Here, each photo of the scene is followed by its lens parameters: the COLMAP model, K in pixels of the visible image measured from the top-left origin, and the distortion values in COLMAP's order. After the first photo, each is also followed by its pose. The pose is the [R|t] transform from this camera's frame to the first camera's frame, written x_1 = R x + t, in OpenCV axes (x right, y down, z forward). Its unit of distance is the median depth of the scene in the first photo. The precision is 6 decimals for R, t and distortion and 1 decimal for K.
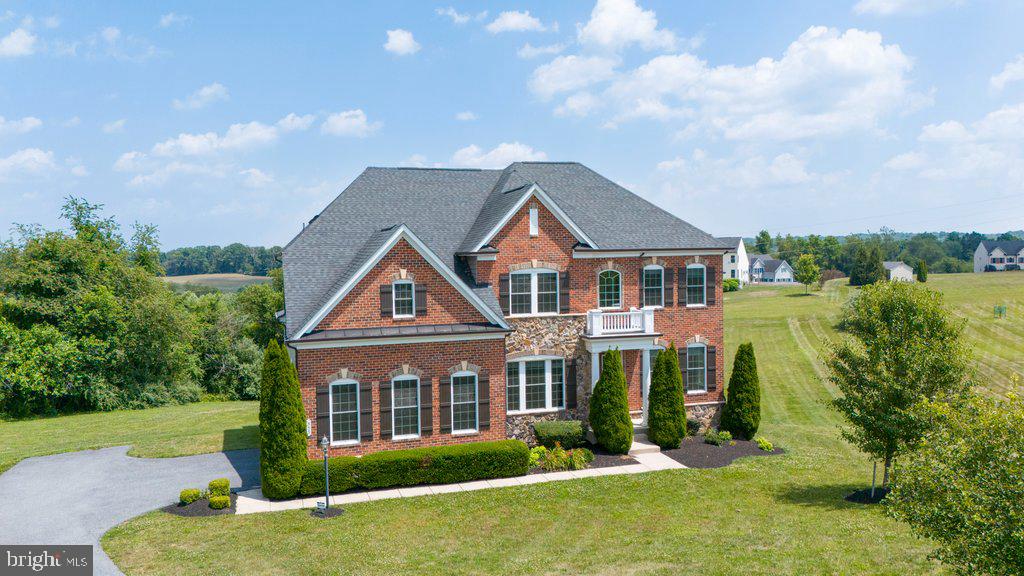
lens RADIAL K [[815.0, 0, 519.0], [0, 815.0, 267.4], [0, 0, 1]] dist [0.062321, -0.051815]
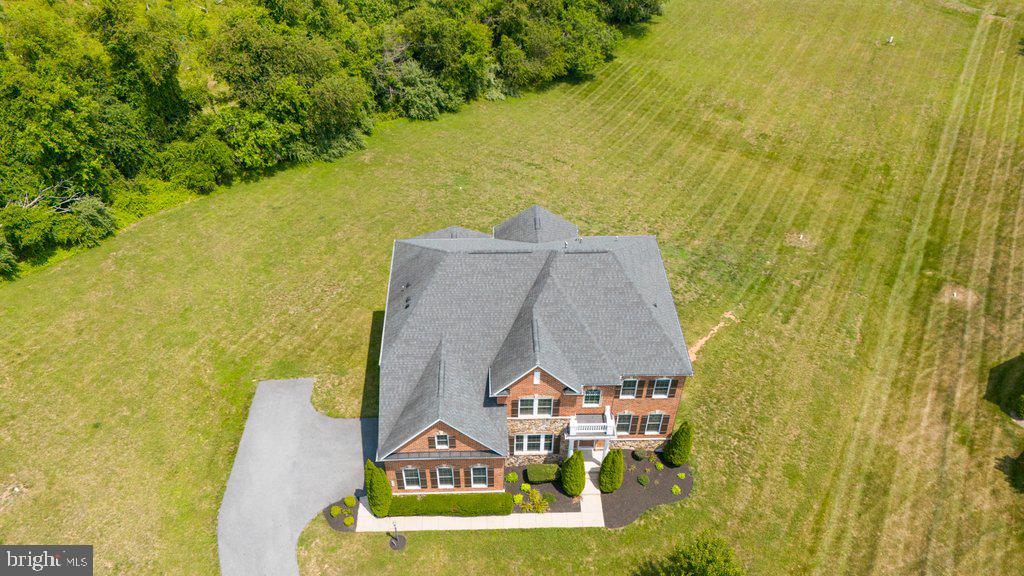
lens RADIAL K [[815.0, 0, 517.5], [0, 815.0, 283.4], [0, 0, 1]] dist [0.062321, -0.051815]
pose [[0.962097, 0.206292, -0.178364, 0.211499], [-0.033252, 0.737907, 0.674083, -1.172978], [0.270674, -0.642602, 0.716798, 0.033457]]
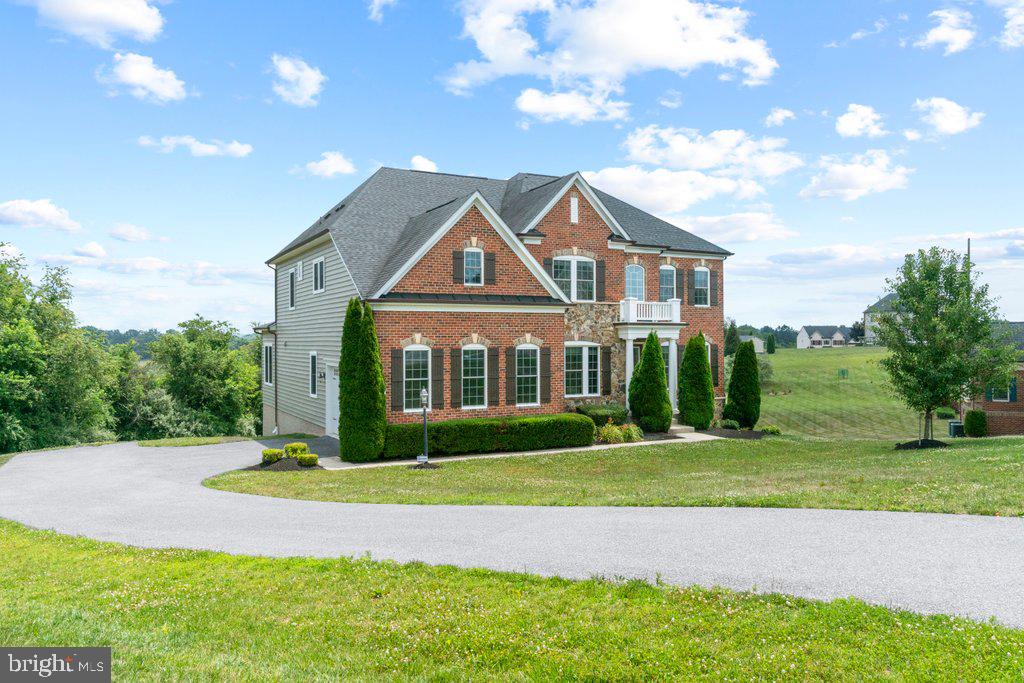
lens RADIAL K [[780.6, 0, 518.0], [0, 780.6, 318.8], [0, 0, 1]] dist [-0.019063, 0.009367]
pose [[0.982326, 0.015363, 0.186546, -0.229413], [-0.005146, 0.998466, -0.055128, 0.133024], [-0.187107, 0.053194, 0.980898, 0.056931]]
